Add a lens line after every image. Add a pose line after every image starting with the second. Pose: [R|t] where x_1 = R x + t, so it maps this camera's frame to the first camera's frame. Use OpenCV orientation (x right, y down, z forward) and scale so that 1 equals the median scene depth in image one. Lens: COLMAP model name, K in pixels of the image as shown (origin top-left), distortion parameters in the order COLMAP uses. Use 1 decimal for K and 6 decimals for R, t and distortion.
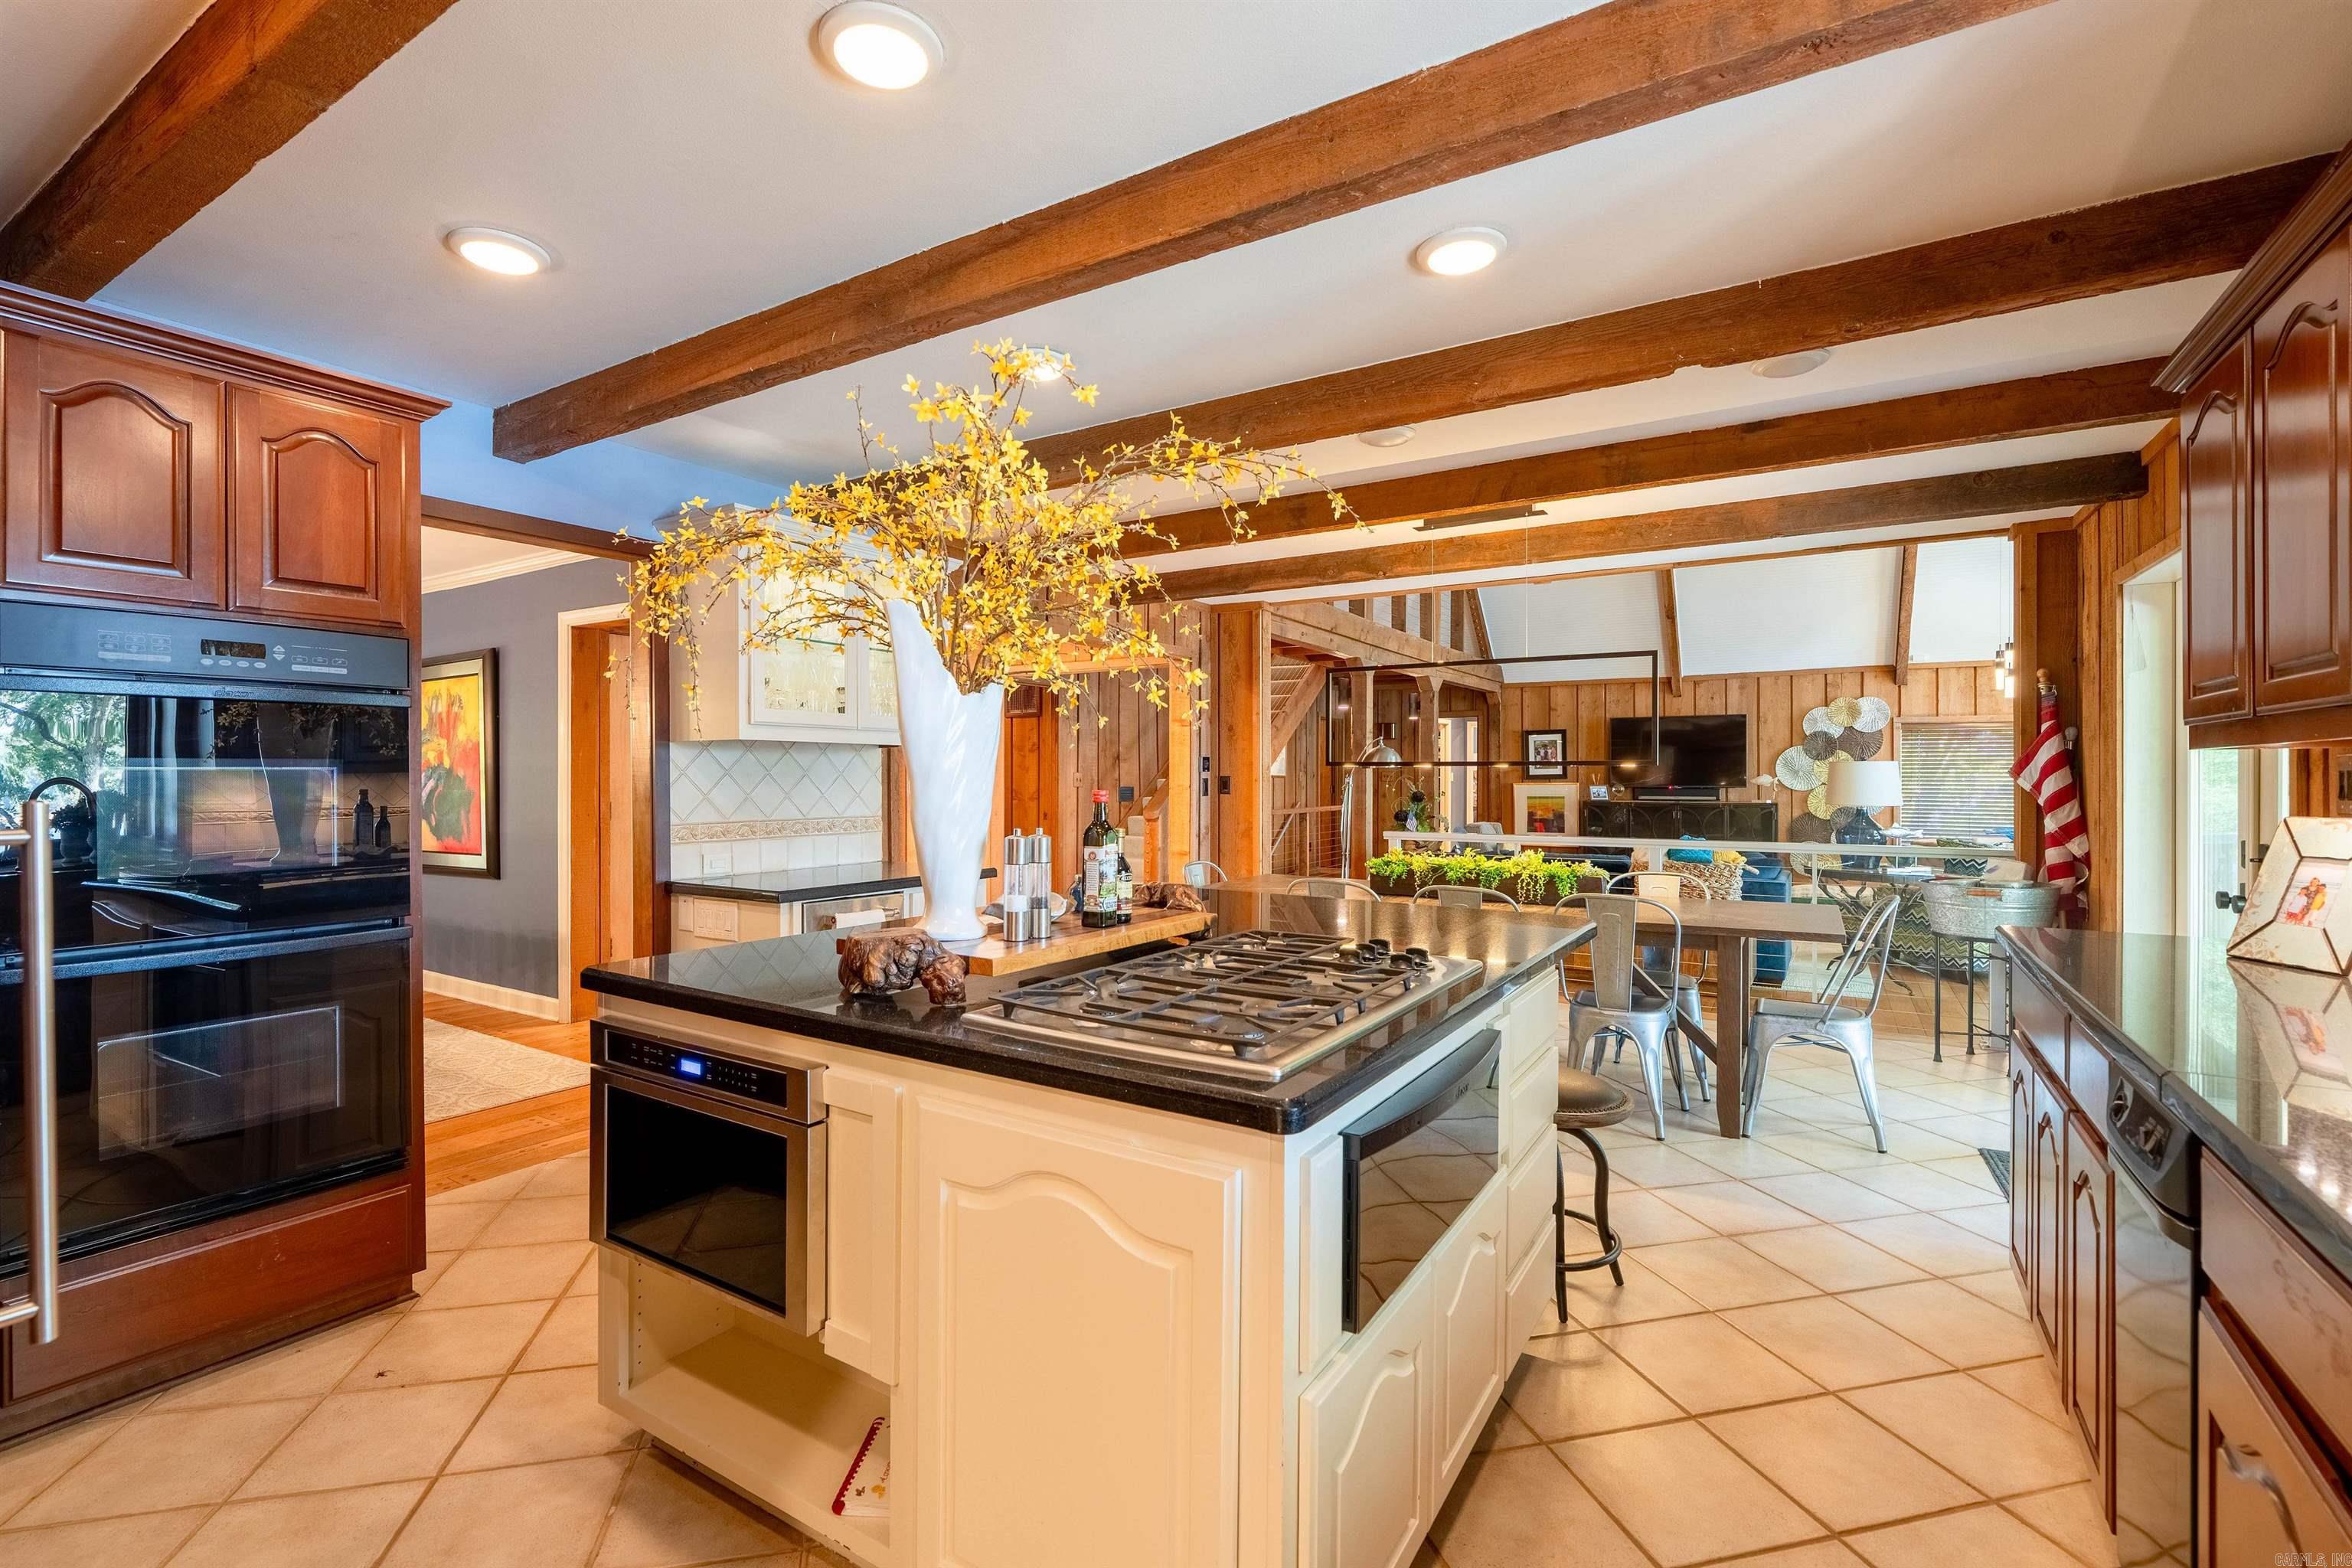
lens RADIAL K [[1055.8, 0, 1153.3], [0, 1055.8, 776.9], [0, 0, 1]] dist [-0.008736, 0.001144]
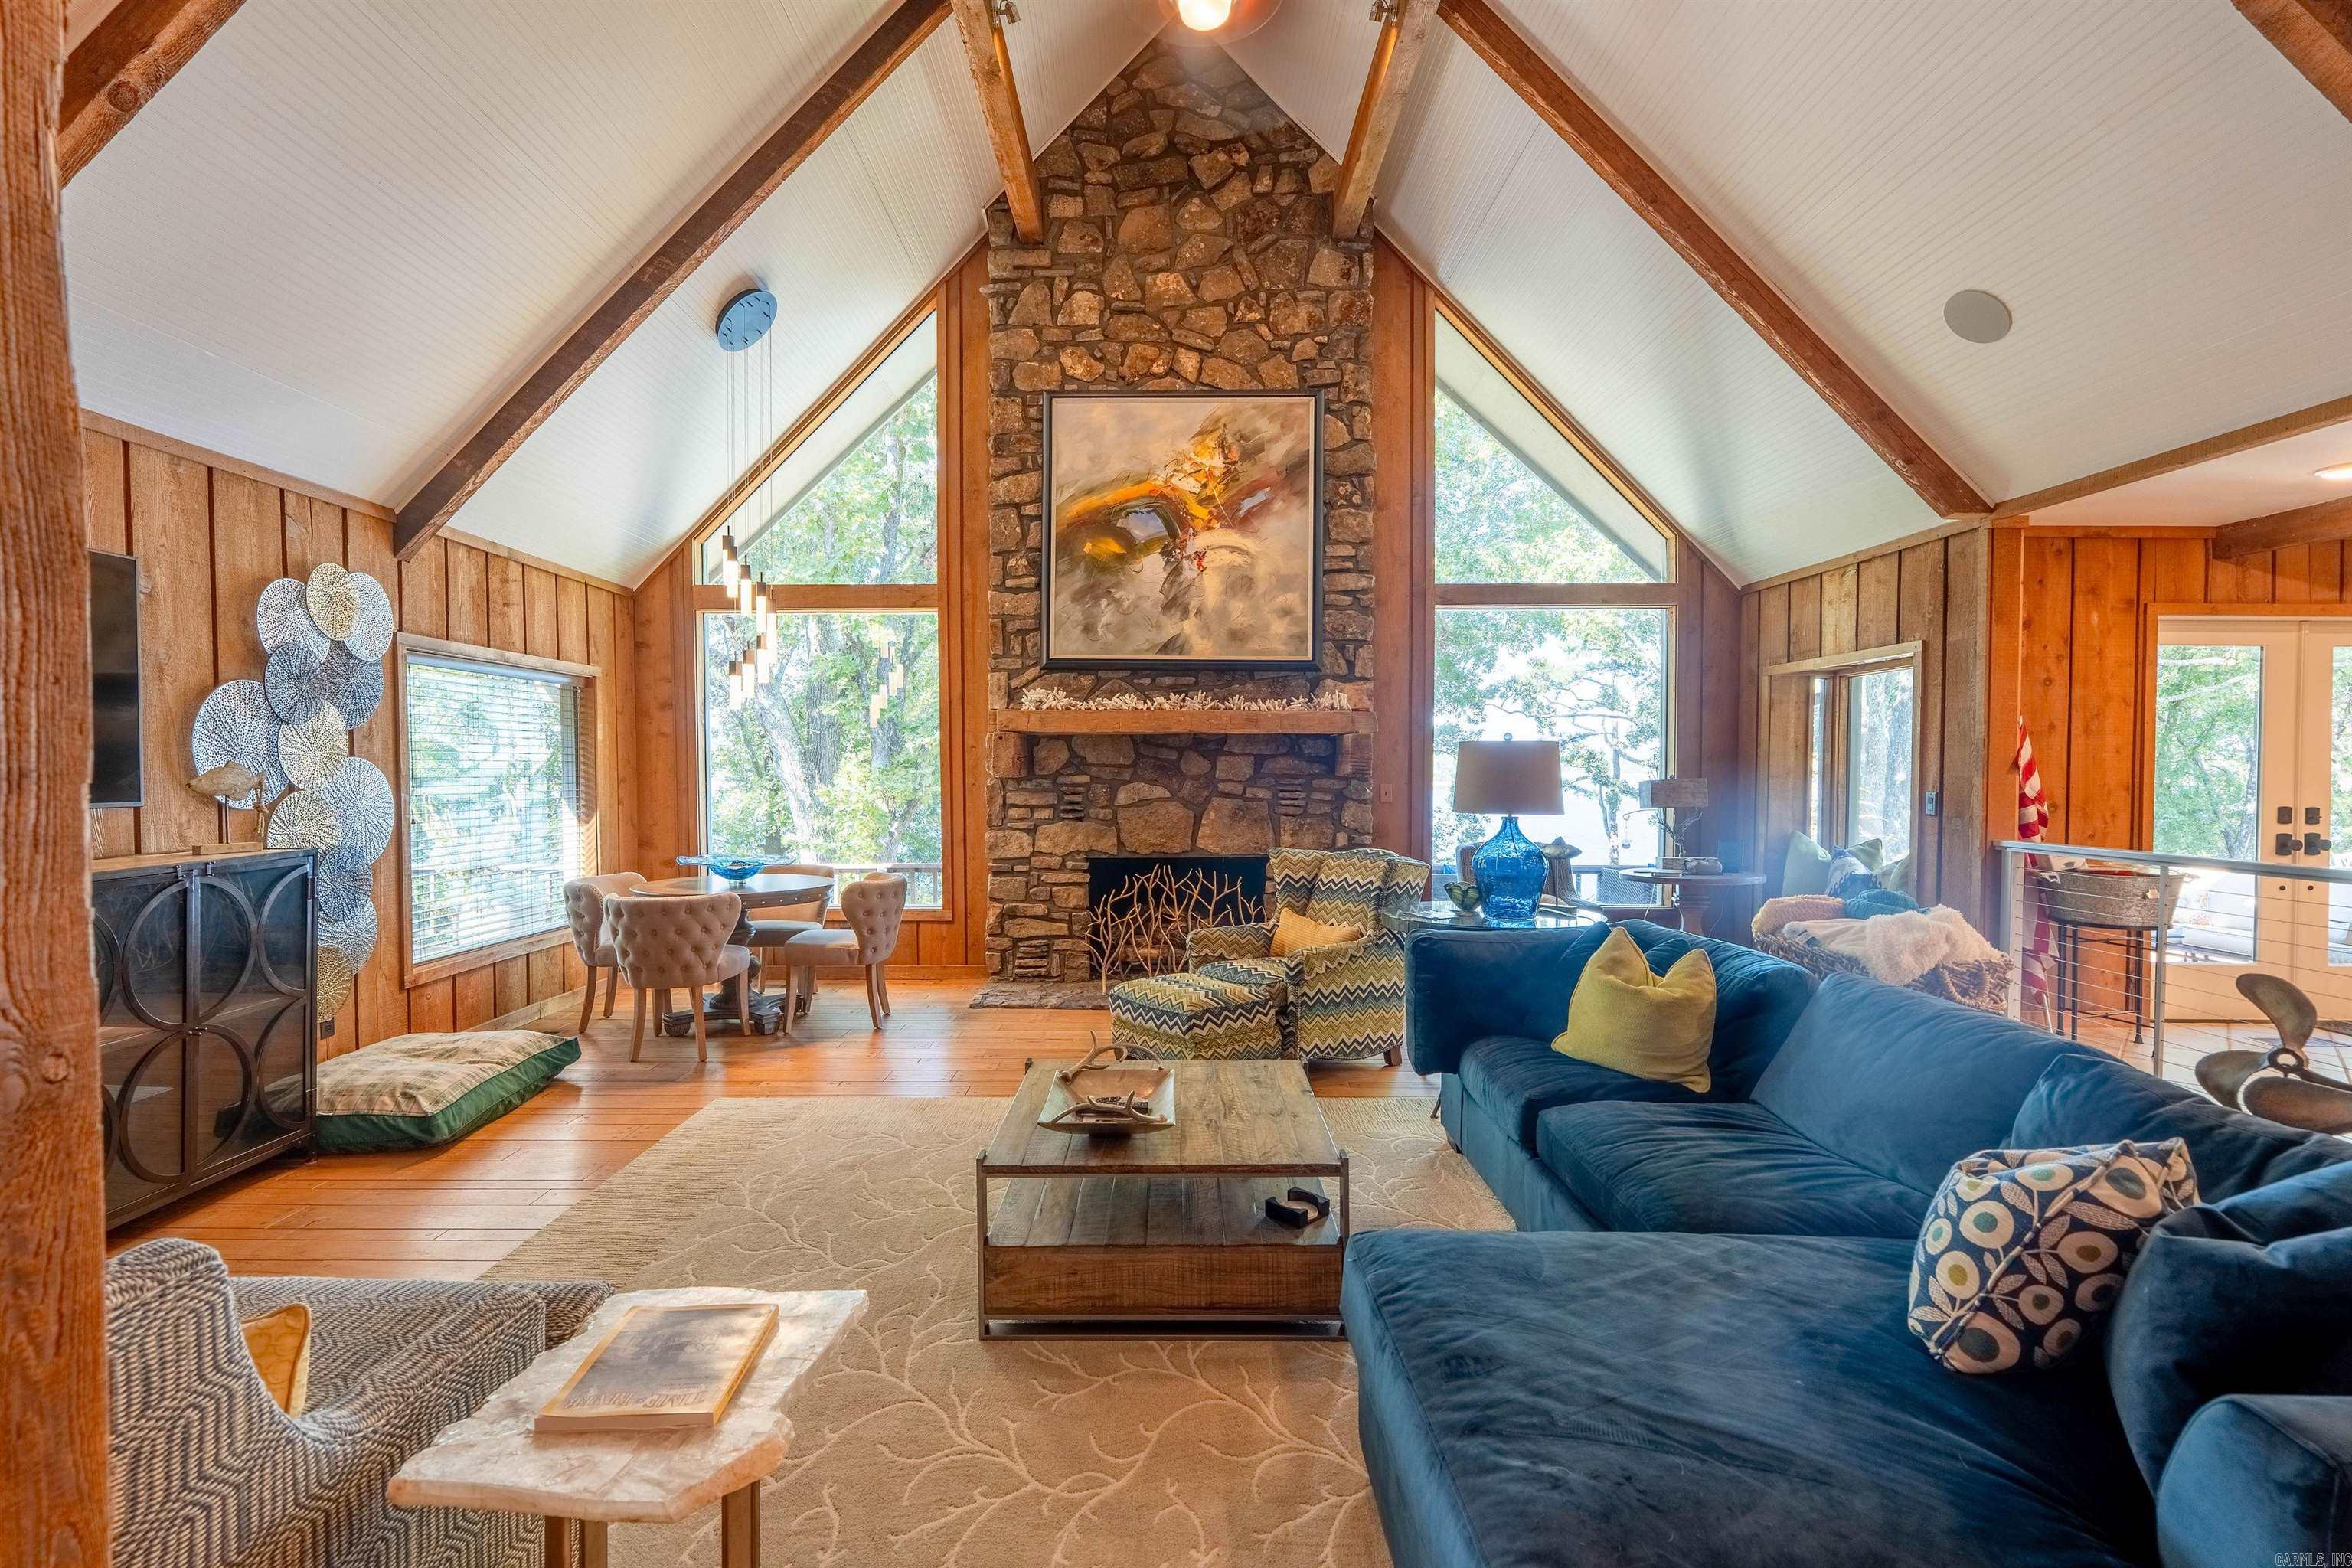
lens RADIAL K [[1055.8, 0, 1153.0], [0, 1055.8, 776.9], [0, 0, 1]] dist [-0.008736, 0.001144]
pose [[-0.532582, -0.013195, 0.846276, 0.594915], [-0.001679, 0.999893, 0.014534, -0.012714], [-0.846377, 0.006320, -0.532547, 3.396300]]
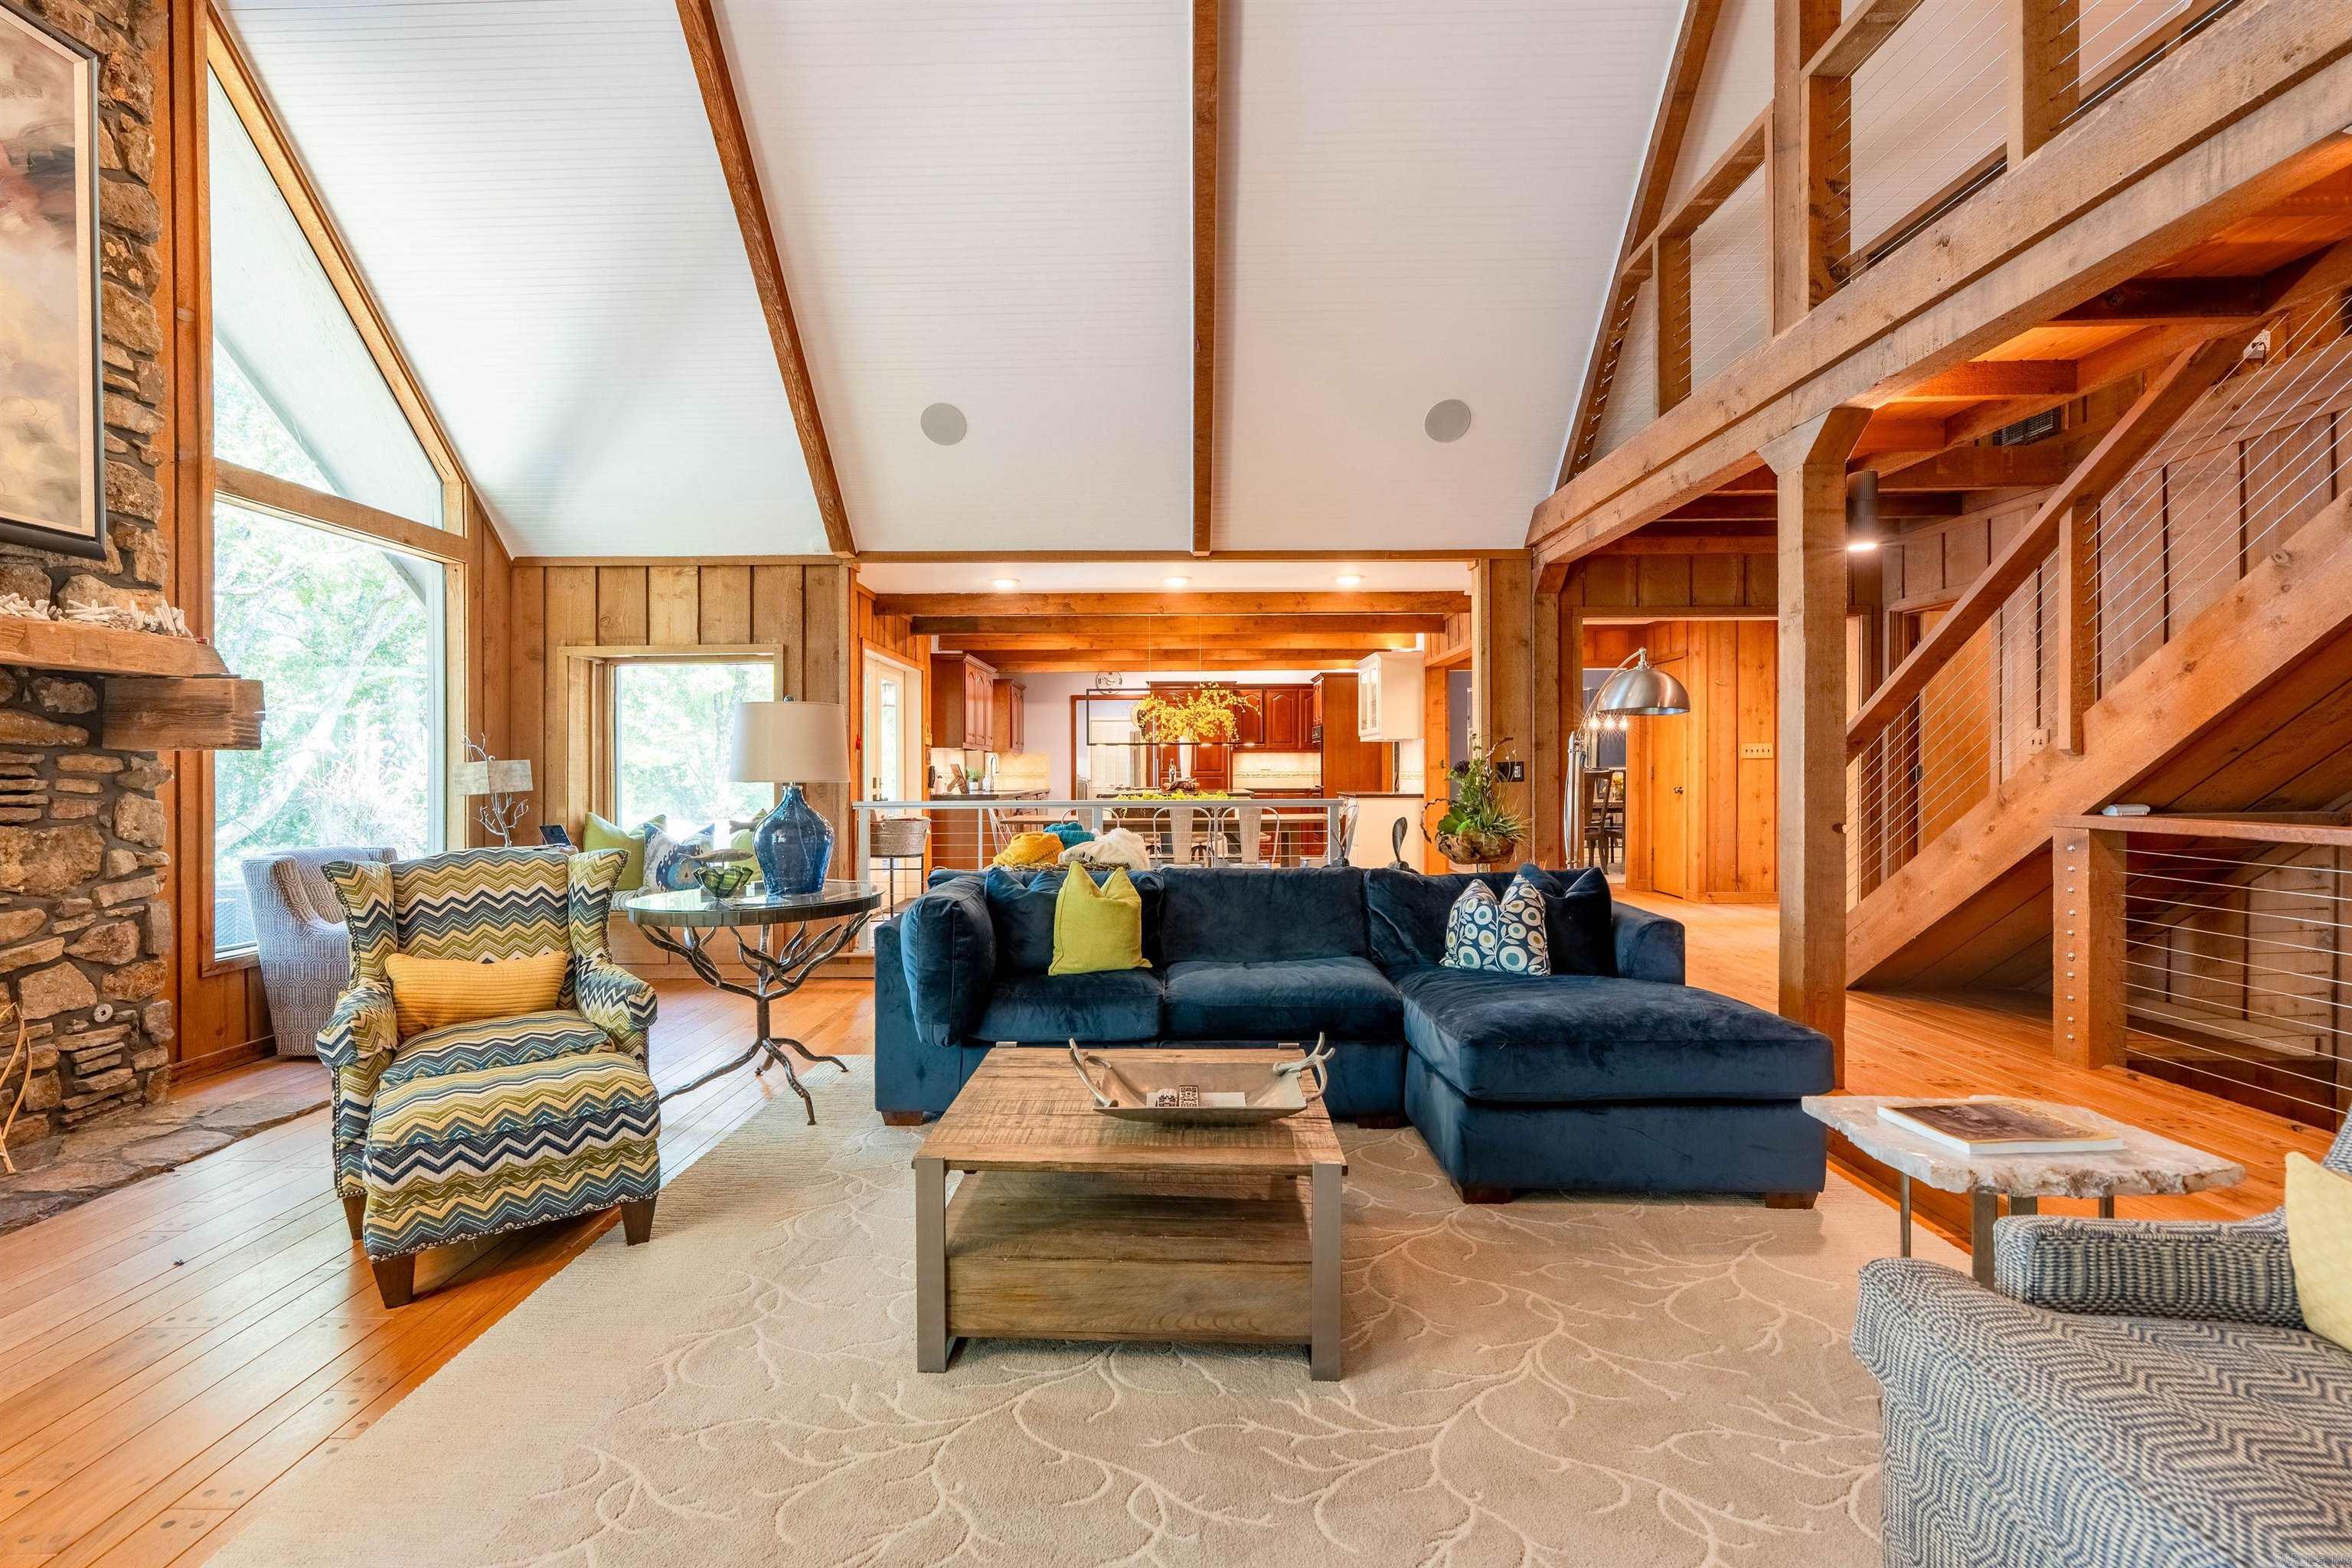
lens RADIAL K [[1055.8, 0, 1158.2], [0, 1055.8, 780.7], [0, 0, 1]] dist [-0.008736, 0.001144]
pose [[-0.851157, 0.003639, -0.524899, 1.801496], [0.000712, 0.999983, 0.005778, 0.044538], [0.524911, 0.004544, -0.851145, 3.594113]]
